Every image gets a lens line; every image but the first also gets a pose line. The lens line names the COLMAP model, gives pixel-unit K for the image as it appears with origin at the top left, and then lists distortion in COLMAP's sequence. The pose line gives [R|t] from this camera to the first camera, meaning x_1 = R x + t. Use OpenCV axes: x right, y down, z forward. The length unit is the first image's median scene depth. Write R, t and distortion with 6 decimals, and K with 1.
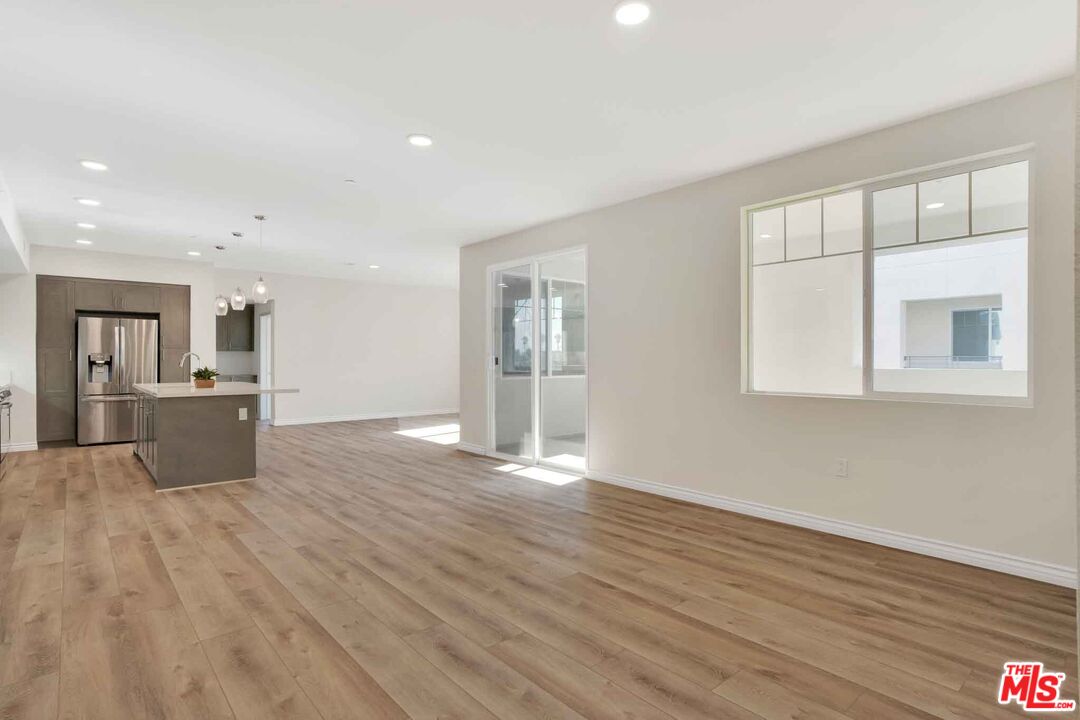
lens RADIAL K [[561.9, 0, 543.3], [0, 561.9, 360.0], [0, 0, 1]] dist [-0.052550, 0.033809]
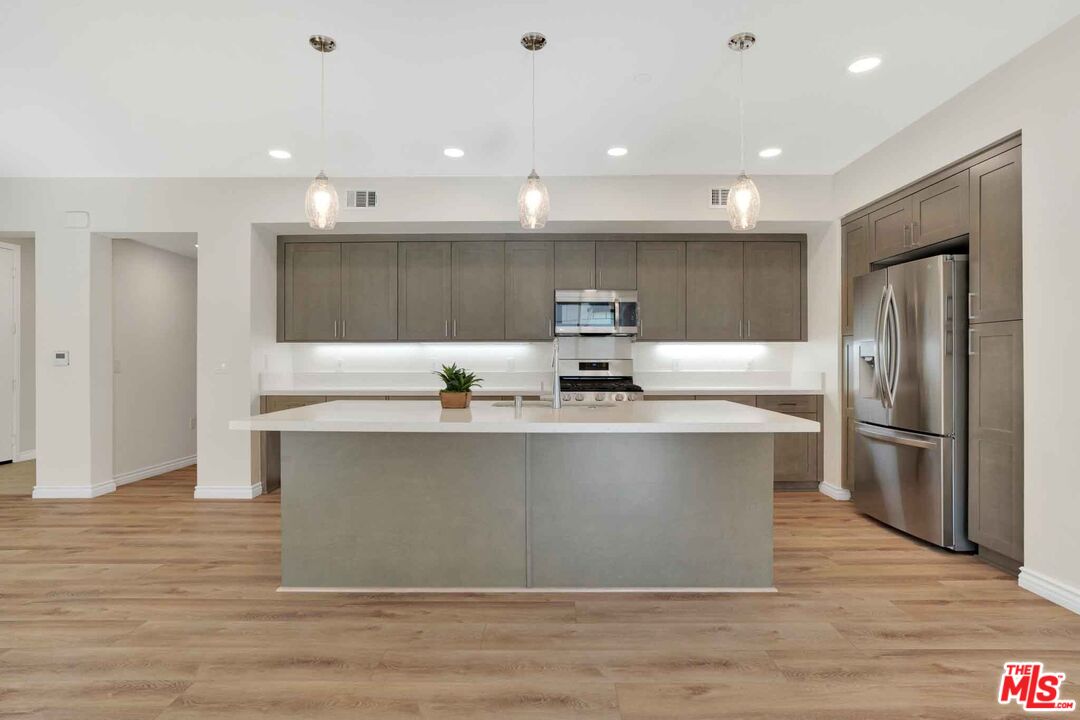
lens RADIAL K [[561.9, 0, 543.3], [0, 561.9, 360.0], [0, 0, 1]] dist [-0.052550, 0.033809]
pose [[-0.666744, -0.002573, -0.745282, -0.477058], [-0.005453, 0.999984, 0.001425, 0.004460], [0.745266, 0.005014, -0.666748, 2.378390]]
